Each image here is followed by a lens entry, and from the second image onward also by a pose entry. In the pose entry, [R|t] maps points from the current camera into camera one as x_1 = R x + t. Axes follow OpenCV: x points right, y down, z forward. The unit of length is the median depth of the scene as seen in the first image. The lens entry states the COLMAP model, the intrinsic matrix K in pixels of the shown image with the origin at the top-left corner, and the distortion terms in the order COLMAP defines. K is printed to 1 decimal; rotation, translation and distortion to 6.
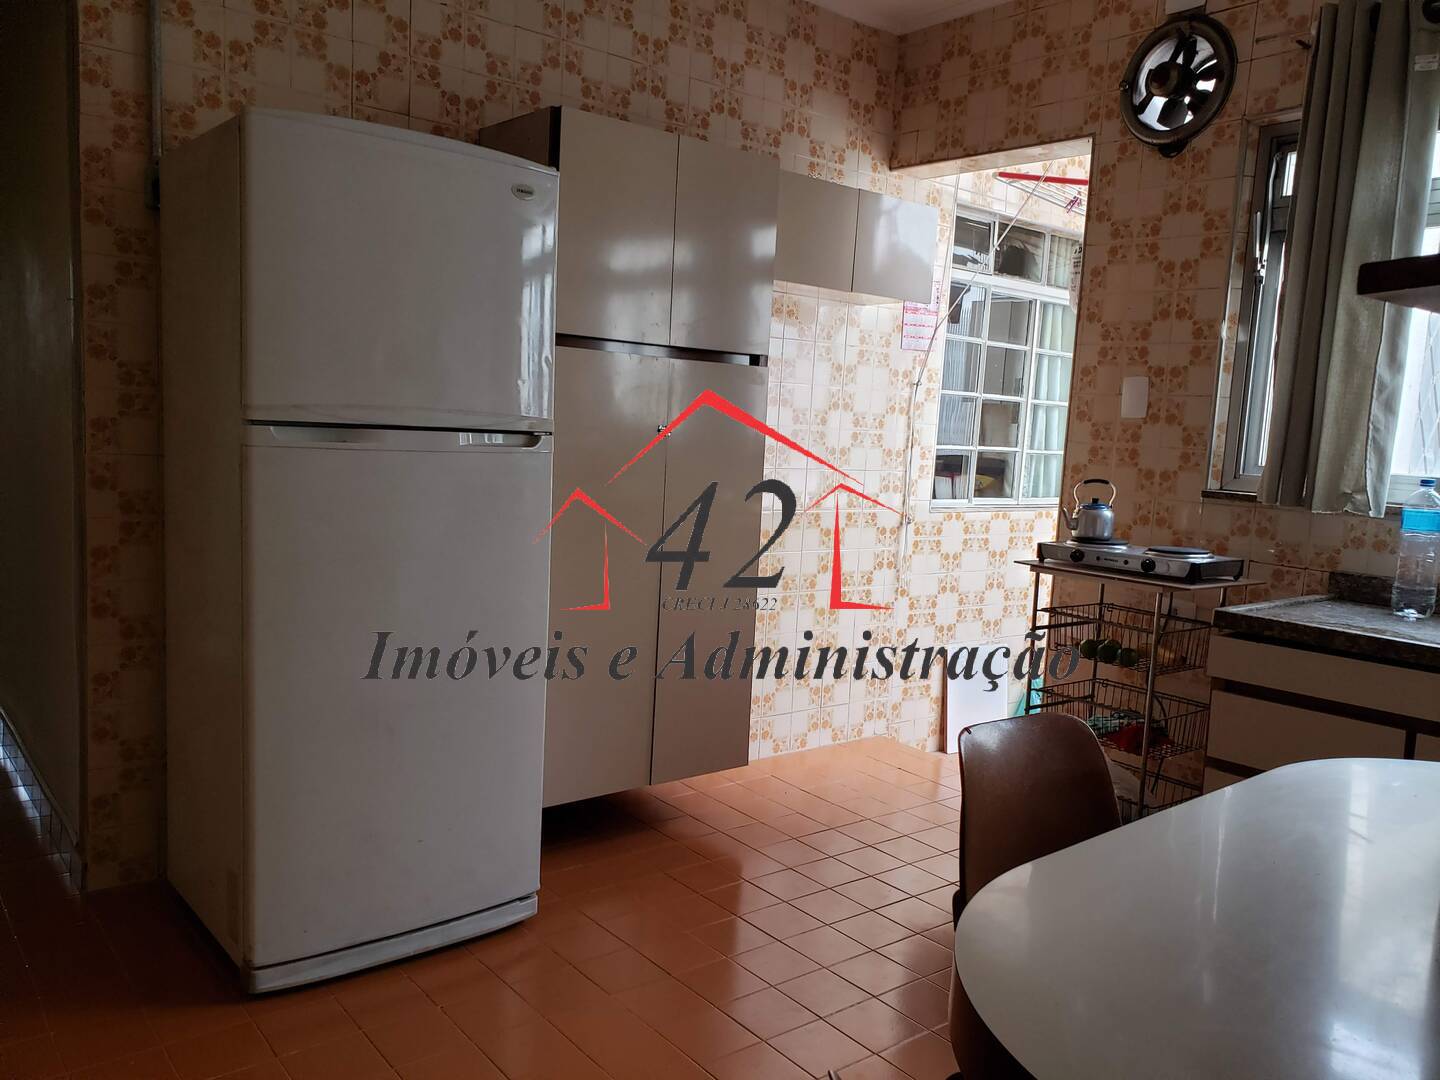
lens RADIAL K [[1113.4, 0, 741.3], [0, 1113.4, 558.2], [0, 0, 1]] dist [0.028703, -0.032017]
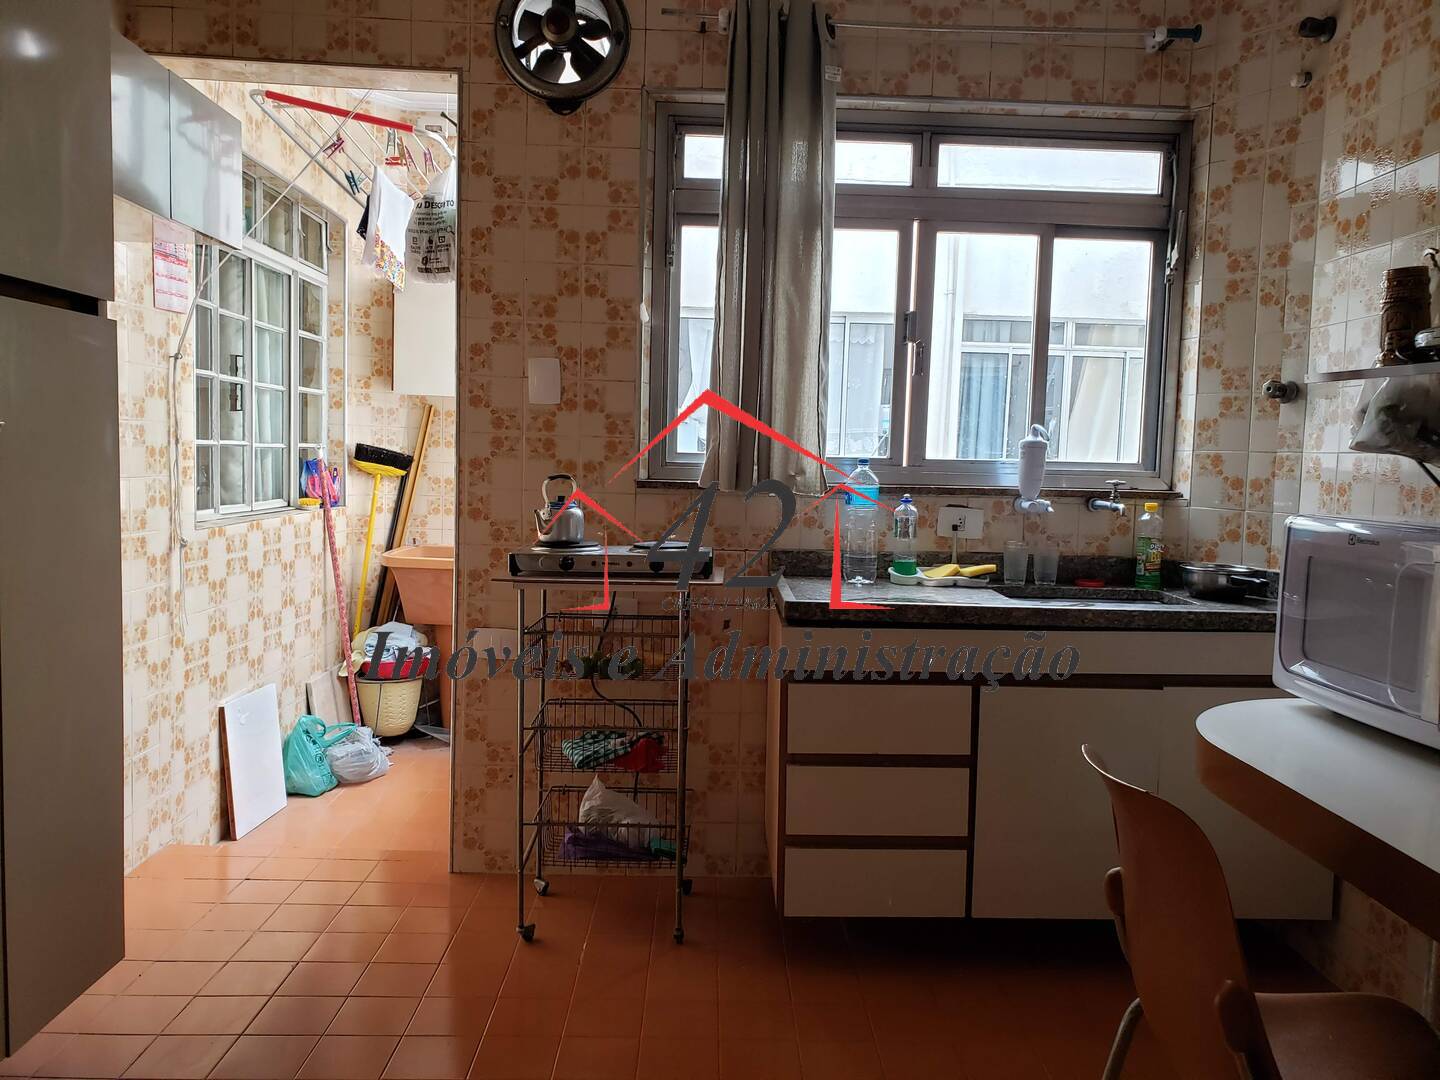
lens RADIAL K [[1113.4, 0, 729.3], [0, 1113.4, 542.0], [0, 0, 1]] dist [0.028703, -0.032017]
pose [[0.612593, -0.097942, 0.784307, -0.285307], [0.101208, 0.993844, 0.045058, -0.043683], [-0.783892, 0.051775, 0.618734, 0.364072]]
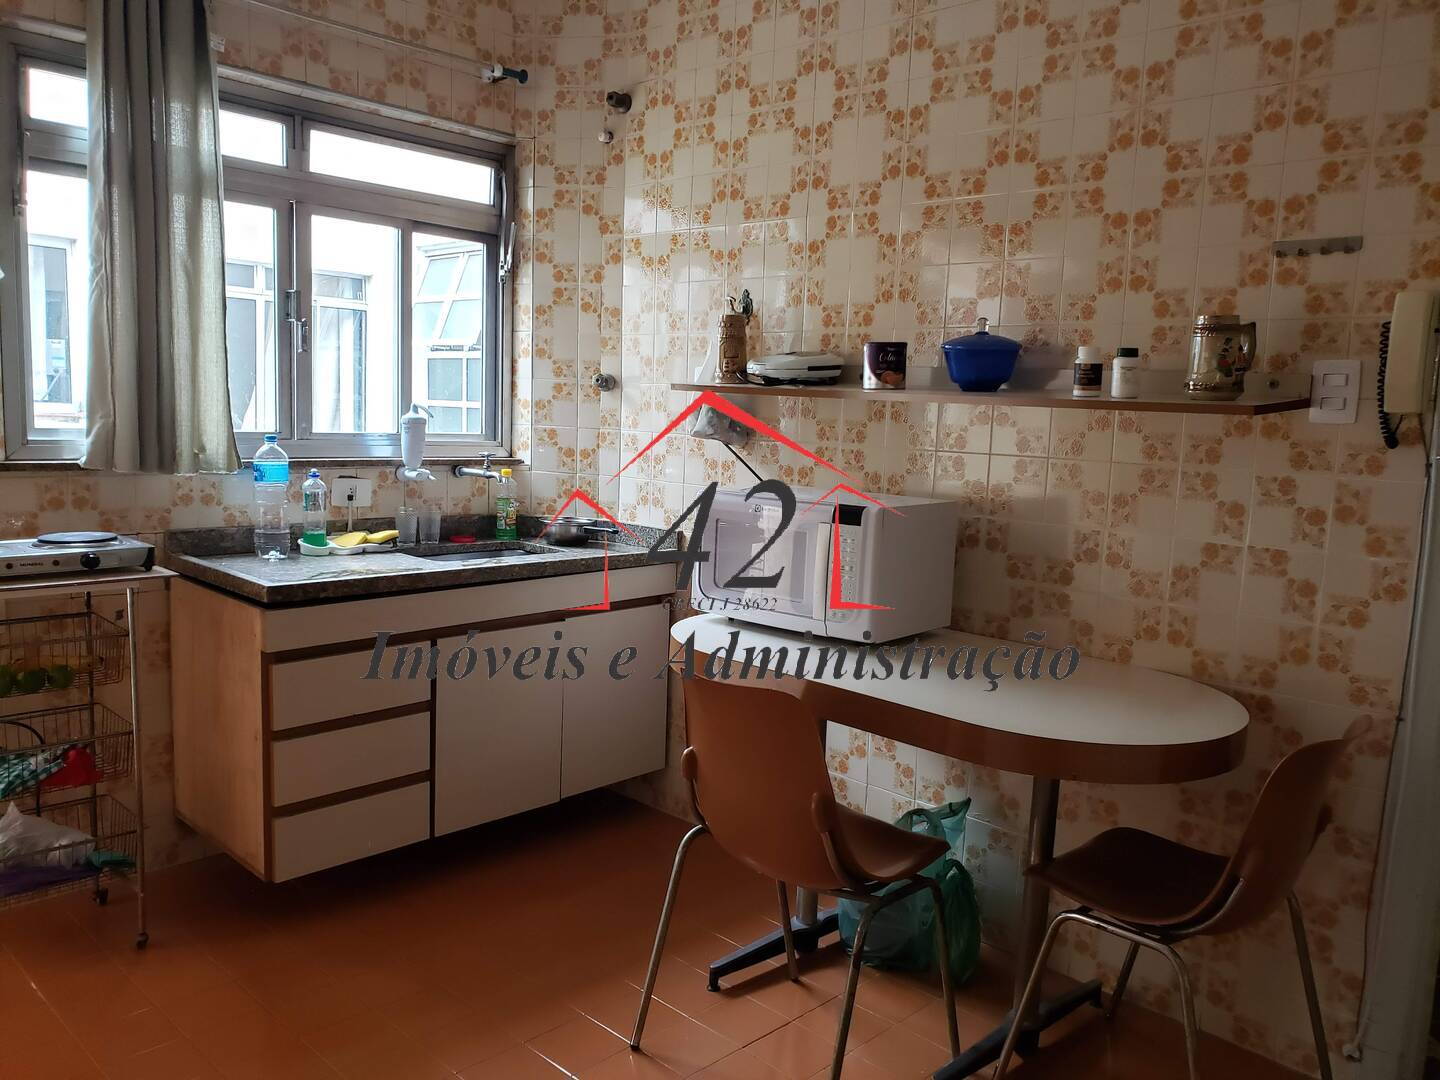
lens RADIAL K [[1113.4, 0, 727.0], [0, 1113.4, 550.0], [0, 0, 1]] dist [0.028703, -0.032017]
pose [[-0.114253, -0.183207, 0.976413, -0.472486], [0.075360, 0.978418, 0.192401, -0.118611], [-0.990589, 0.095565, -0.097980, 0.564323]]
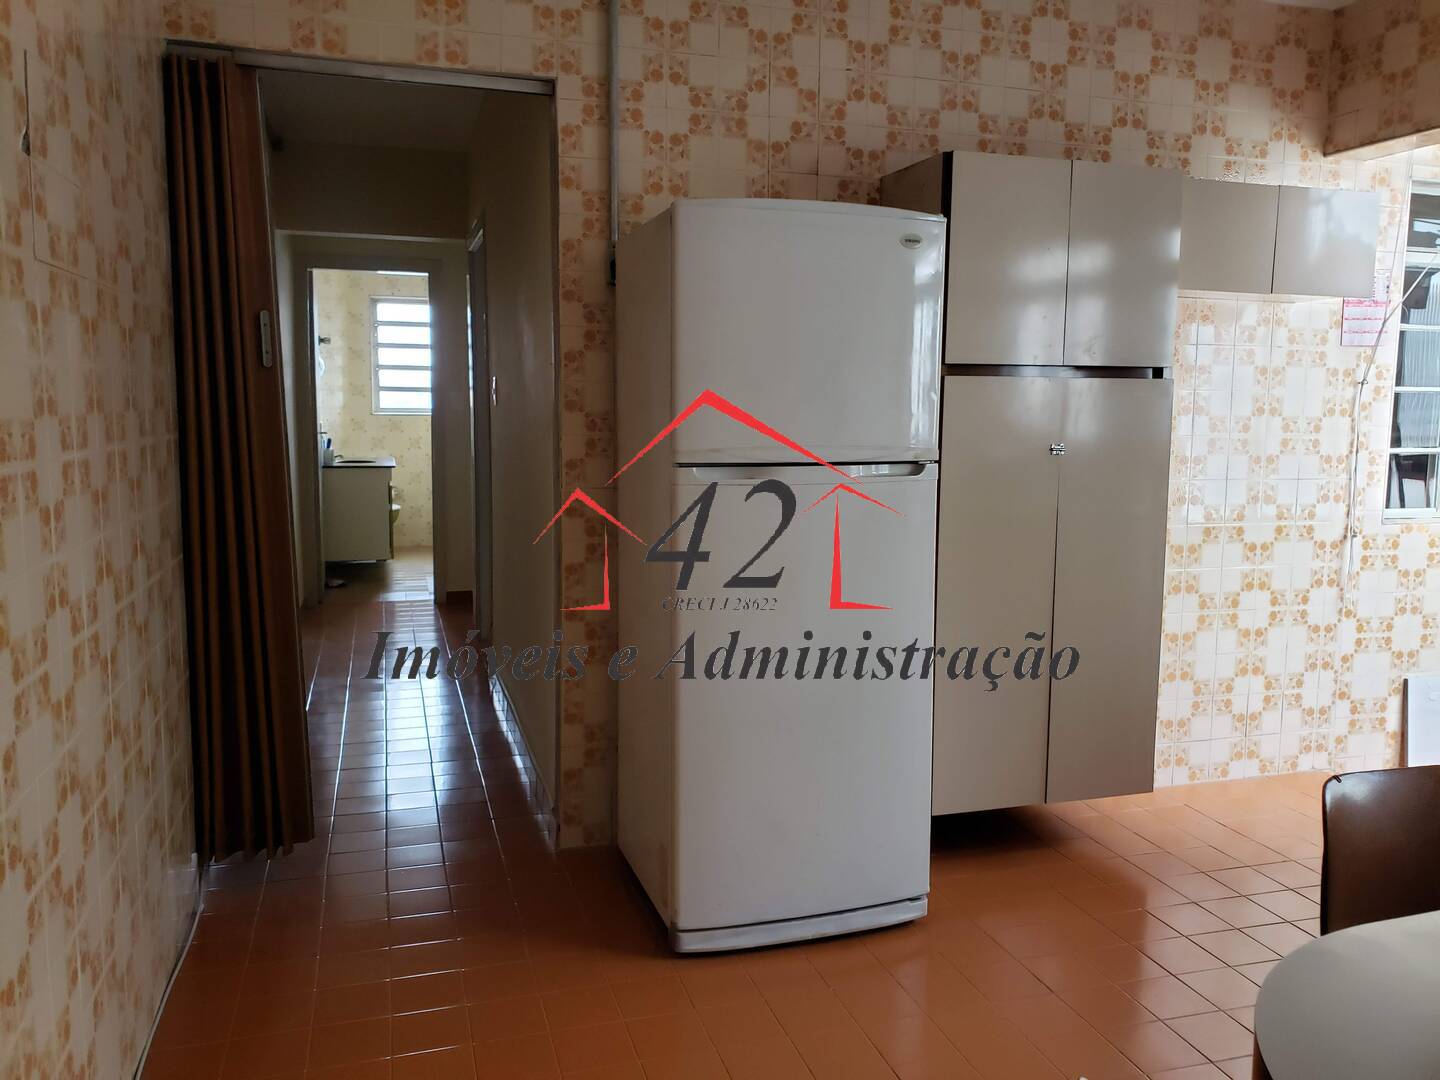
lens RADIAL K [[1113.4, 0, 731.6], [0, 1113.4, 527.8], [0, 0, 1]] dist [0.028703, -0.032017]
pose [[0.924507, -0.003690, -0.381148, 0.041544], [-0.007170, 0.999608, -0.027070, -0.014449], [0.381099, 0.027759, 0.924118, -0.043222]]
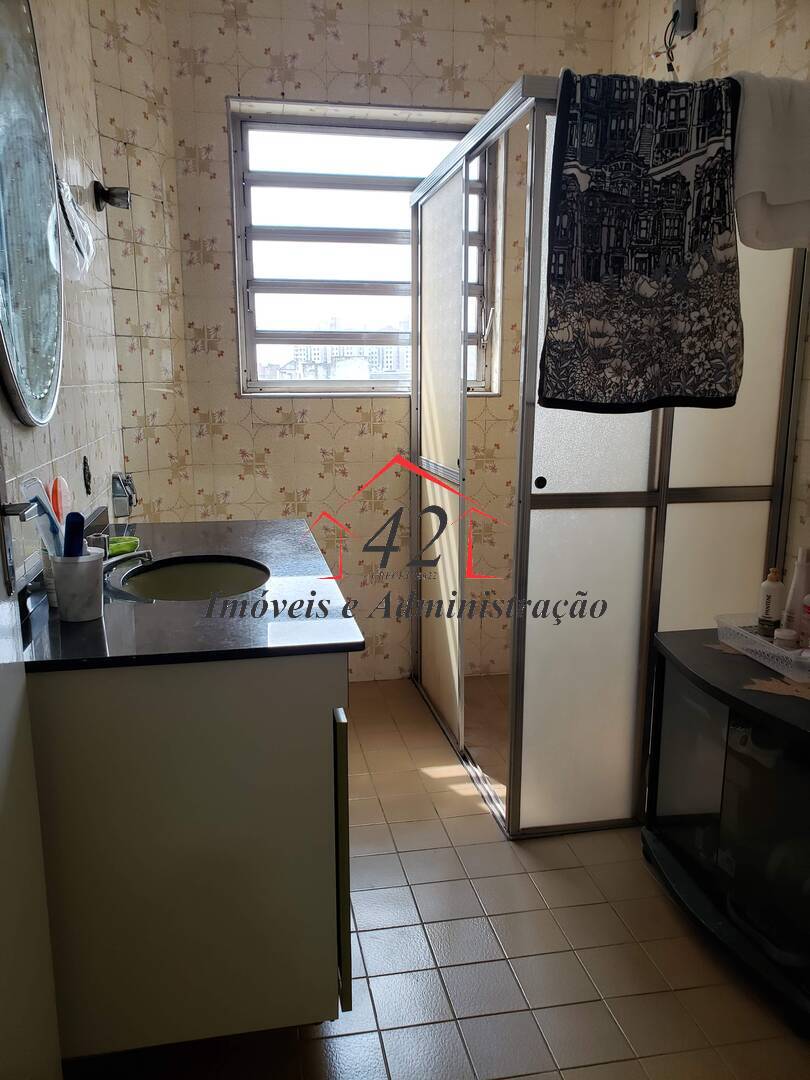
lens RADIAL K [[835.0, 0, 408.3], [0, 835.0, 536.8], [0, 0, 1]] dist [0.028703, -0.032017]
pose [[0.878408, 0.027003, -0.477148, -1.371814], [-0.006334, 0.998973, 0.044872, -0.280622], [0.477869, -0.036394, 0.877677, 1.607737]]
